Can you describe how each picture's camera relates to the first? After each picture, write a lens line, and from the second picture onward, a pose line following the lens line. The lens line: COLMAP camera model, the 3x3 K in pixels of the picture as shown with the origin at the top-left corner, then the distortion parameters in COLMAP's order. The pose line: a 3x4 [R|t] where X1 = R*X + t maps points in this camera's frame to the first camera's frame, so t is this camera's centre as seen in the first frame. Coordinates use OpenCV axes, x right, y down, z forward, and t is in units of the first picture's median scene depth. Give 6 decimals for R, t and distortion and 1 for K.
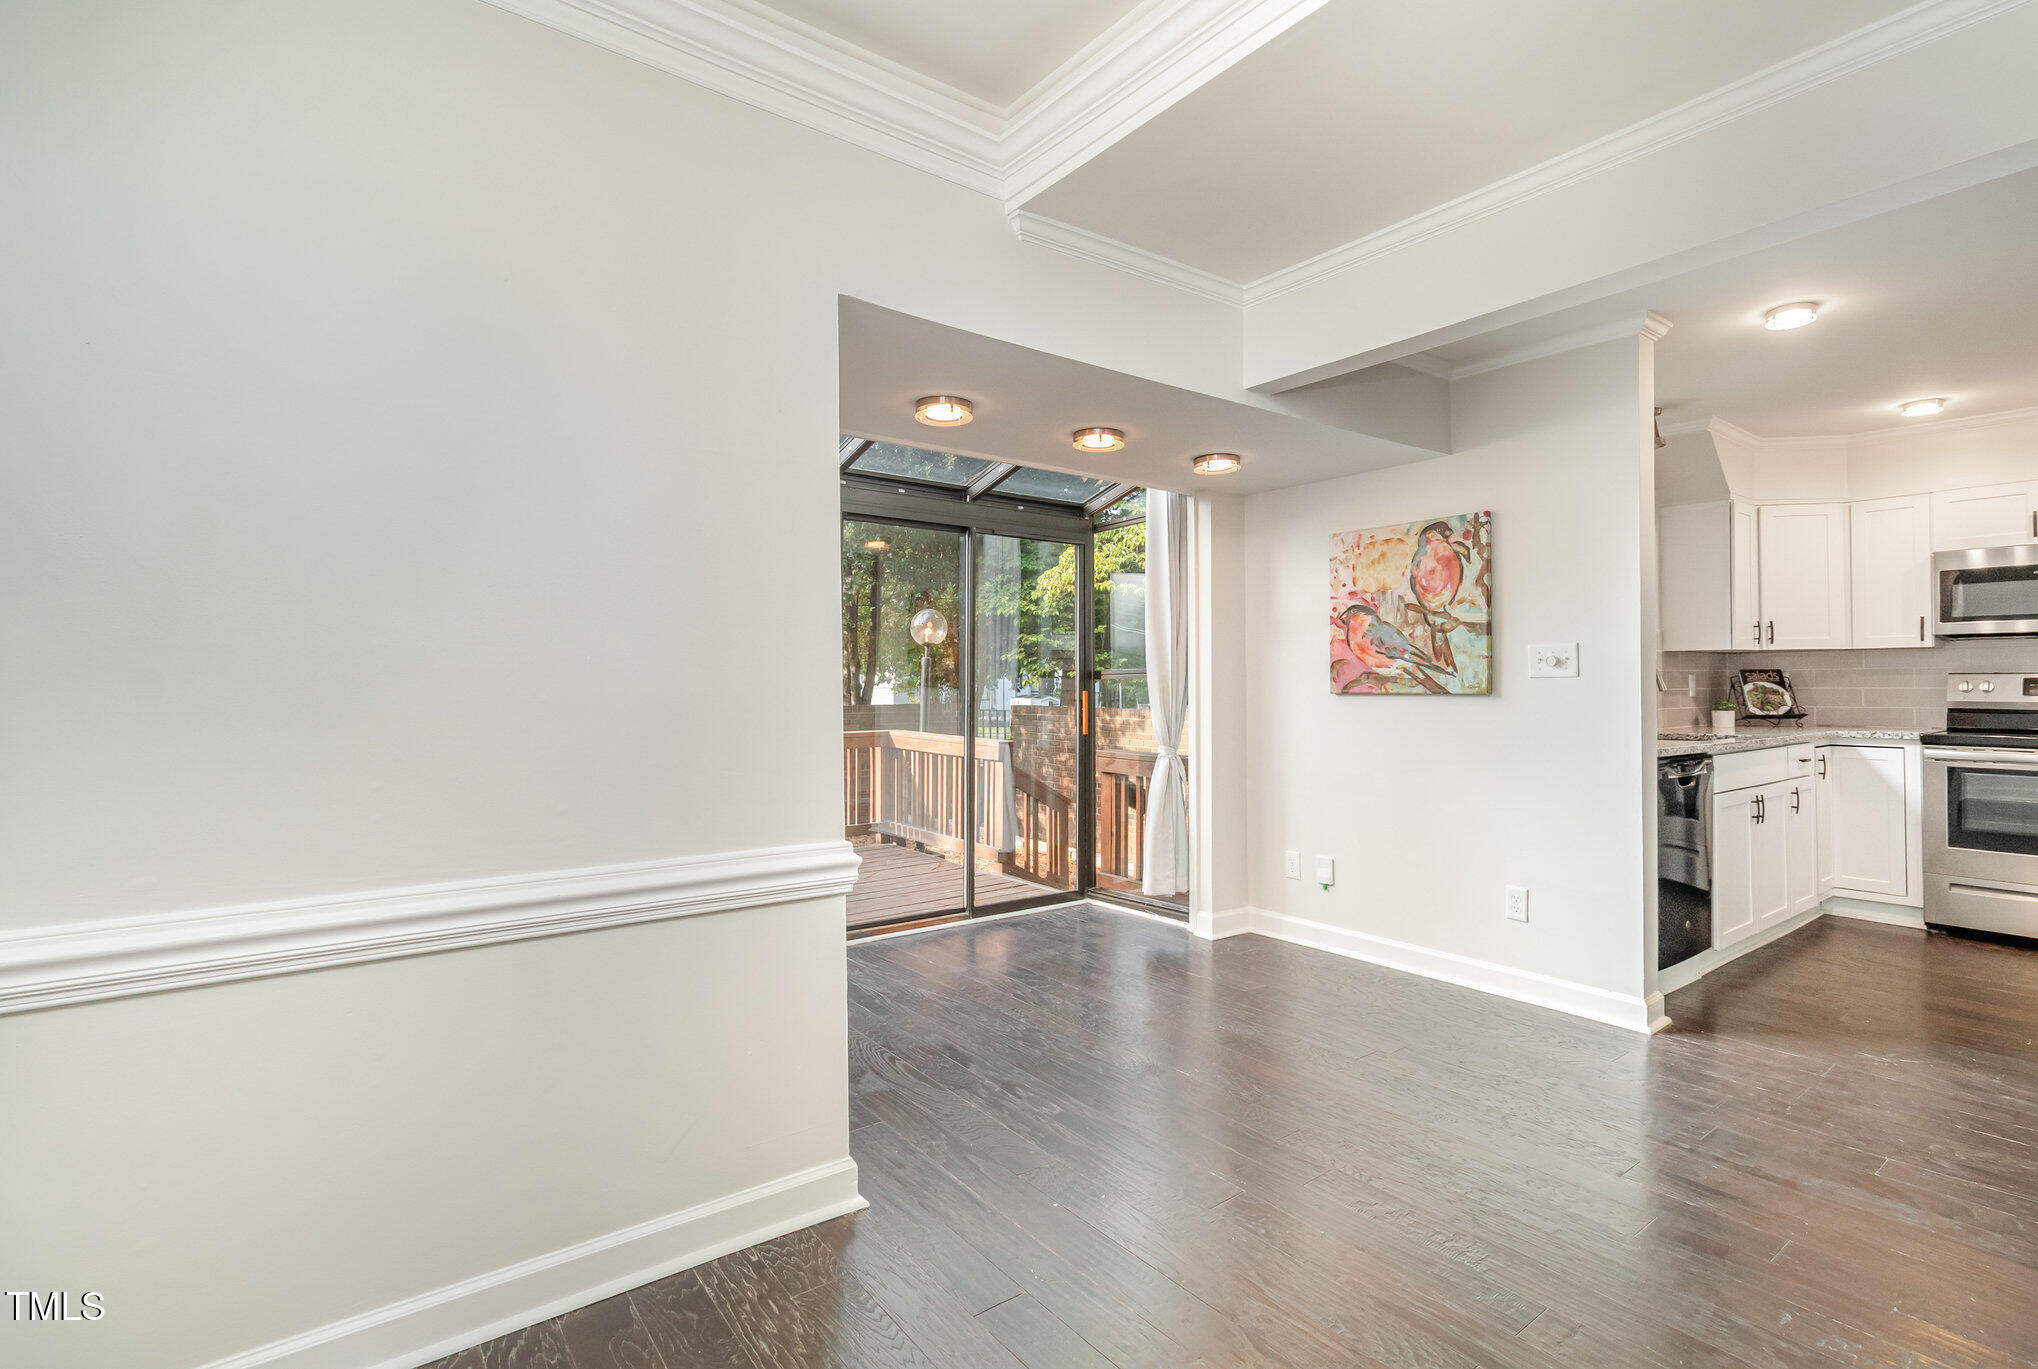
lens RADIAL K [[952.1, 0, 1017.6], [0, 952.1, 676.2], [0, 0, 1]] dist [0.002988, 0.000675]
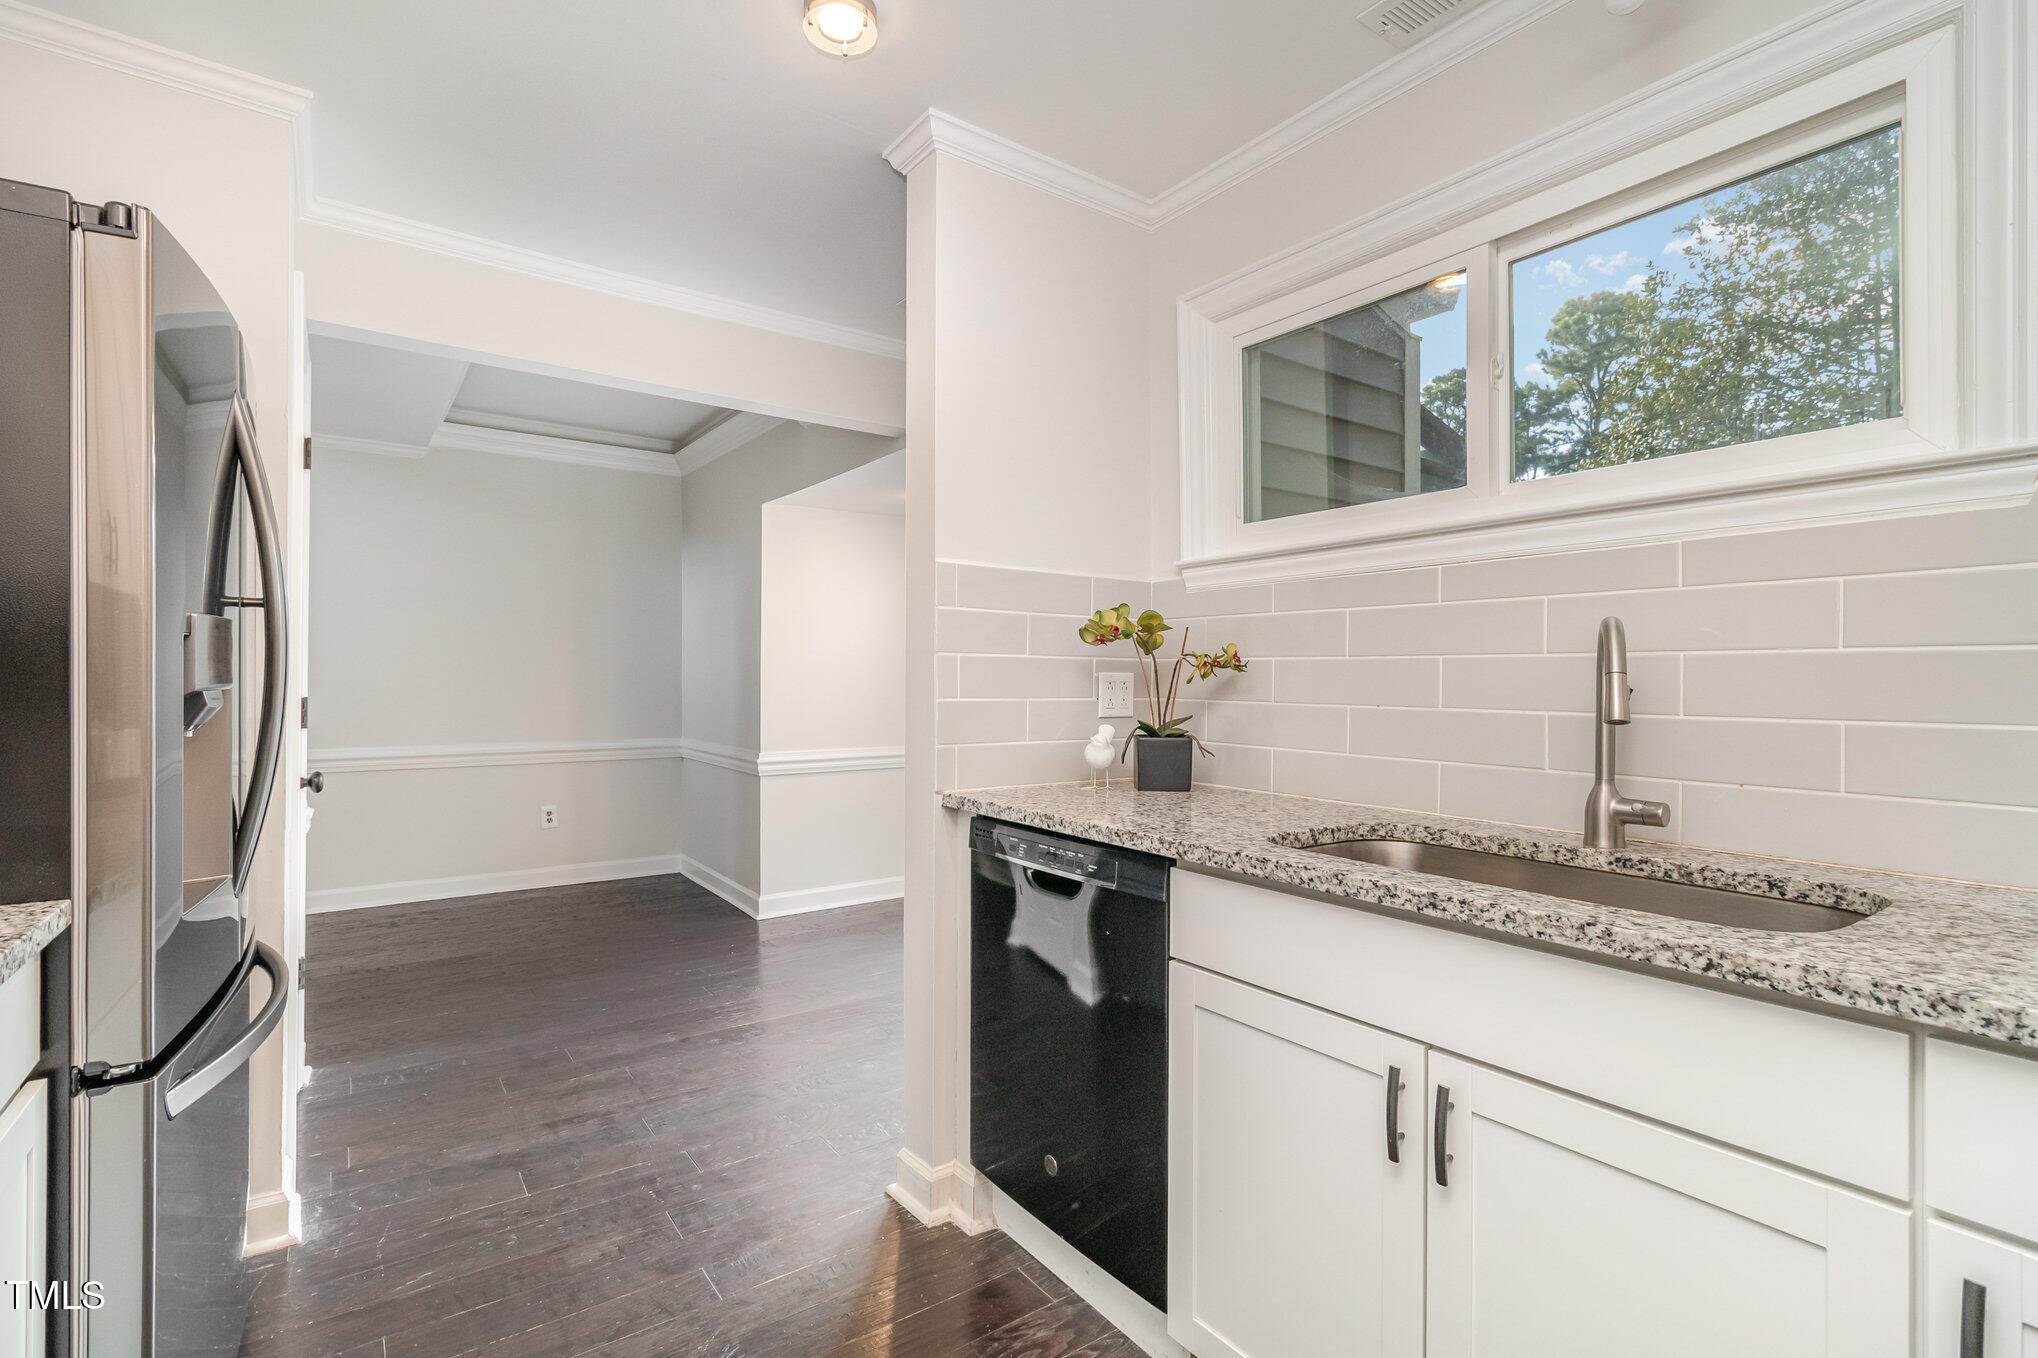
lens RADIAL K [[938.3, 0, 1014.0], [0, 938.3, 669.4], [0, 0, 1]] dist [0.011046, -0.000646]
pose [[-0.022561, -0.010970, -0.999685, 0.912028], [0.004106, 0.999930, -0.011066, 0.000987], [0.999737, -0.004355, -0.022515, 0.747355]]
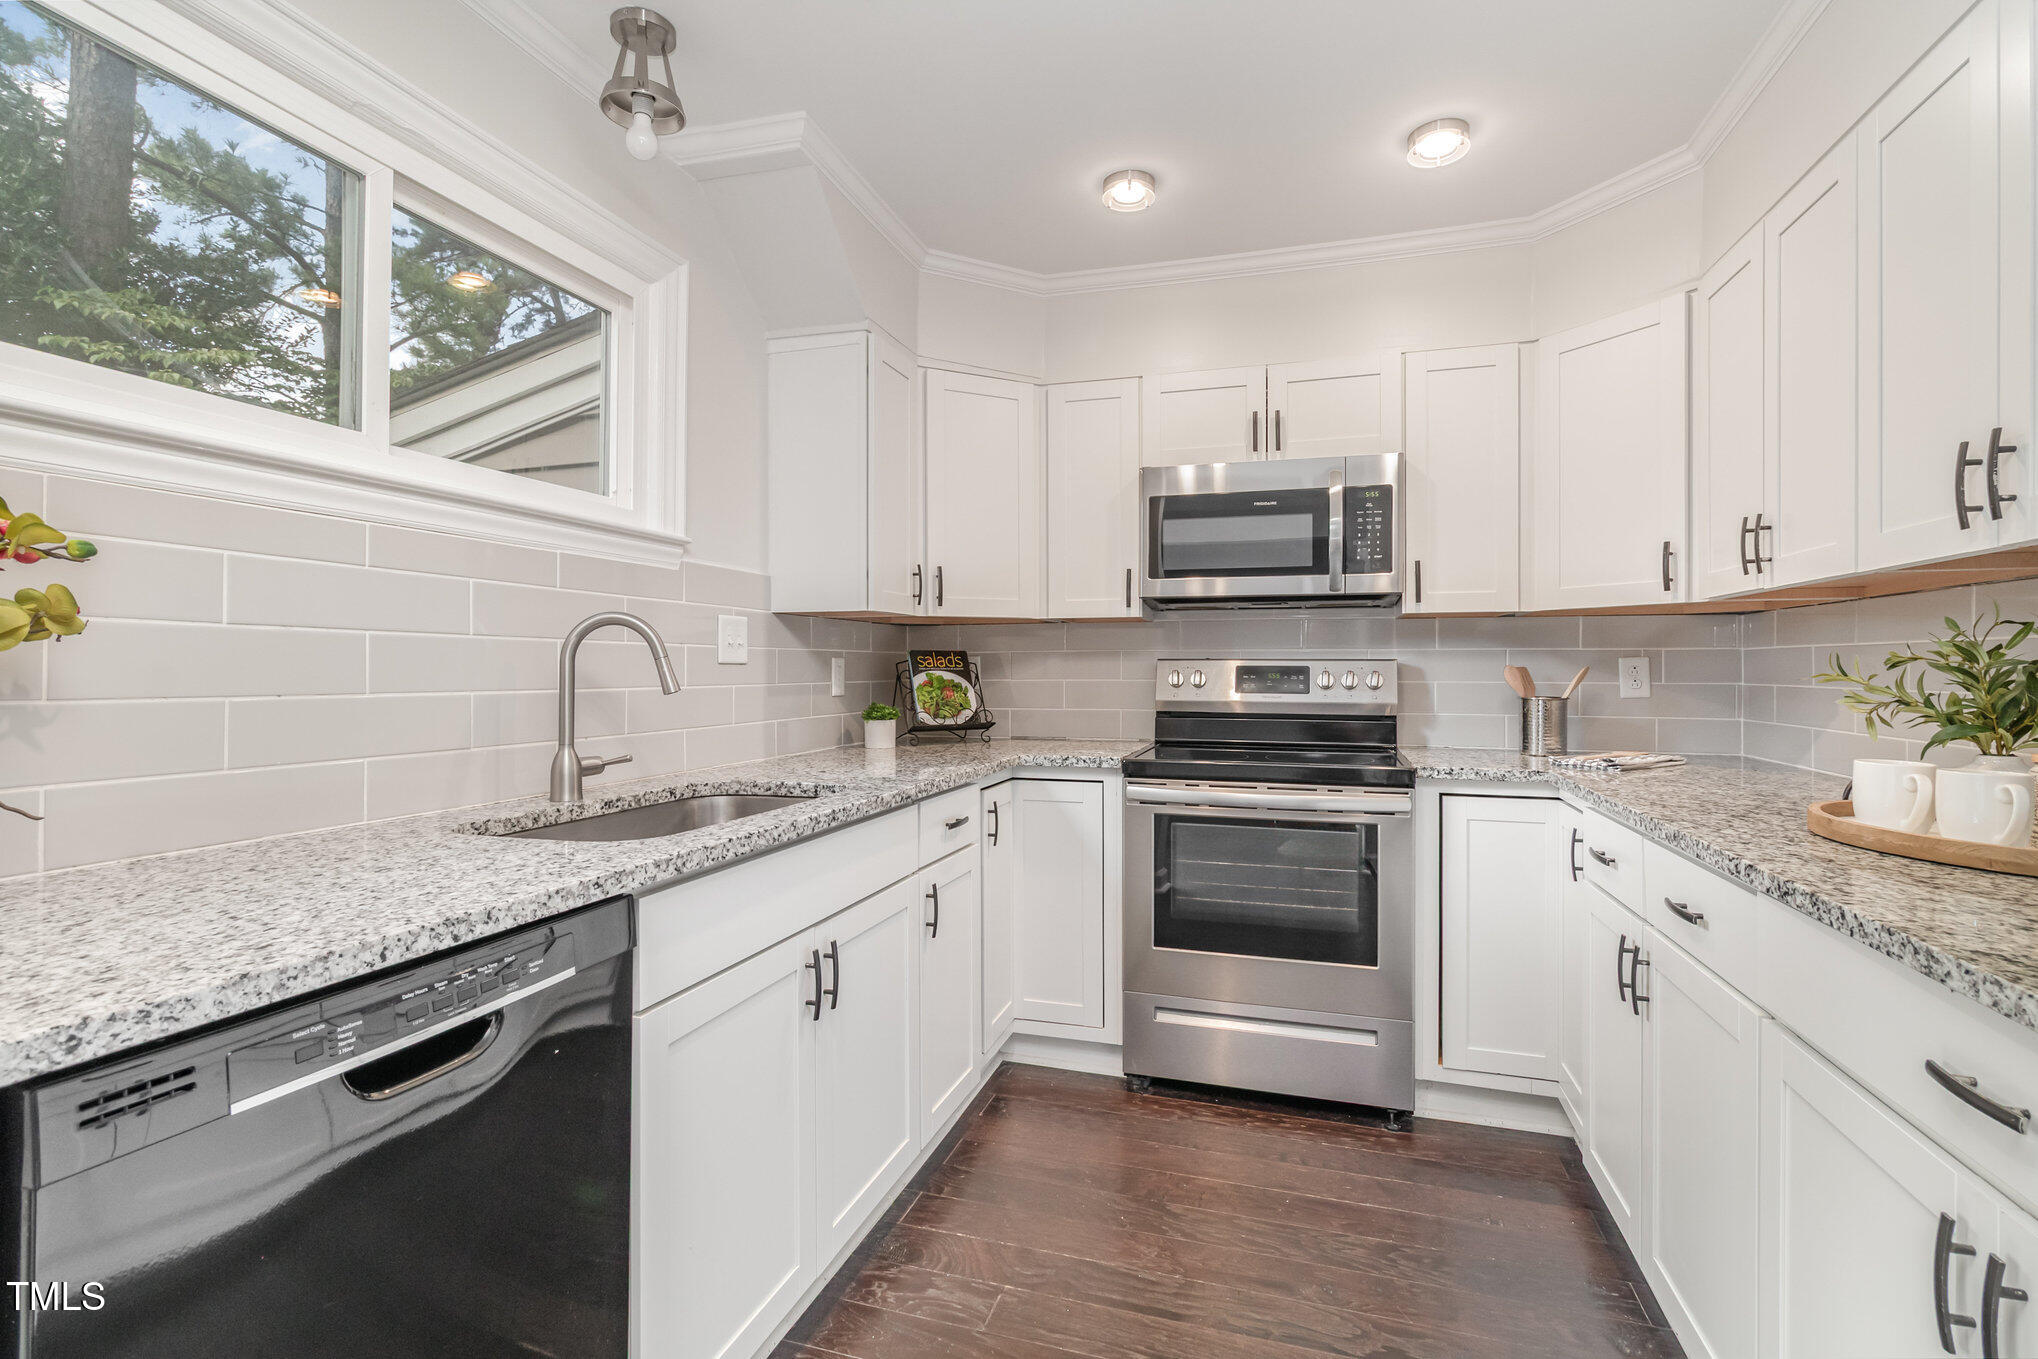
lens RADIAL K [[938.3, 0, 1014.0], [0, 938.3, 669.9], [0, 0, 1]] dist [0.011046, -0.000646]
pose [[0.815602, 0.002733, 0.578607, 0.515392], [-0.007167, 0.999960, 0.005380, 0.002038], [-0.578569, -0.008535, 0.815589, 0.525403]]
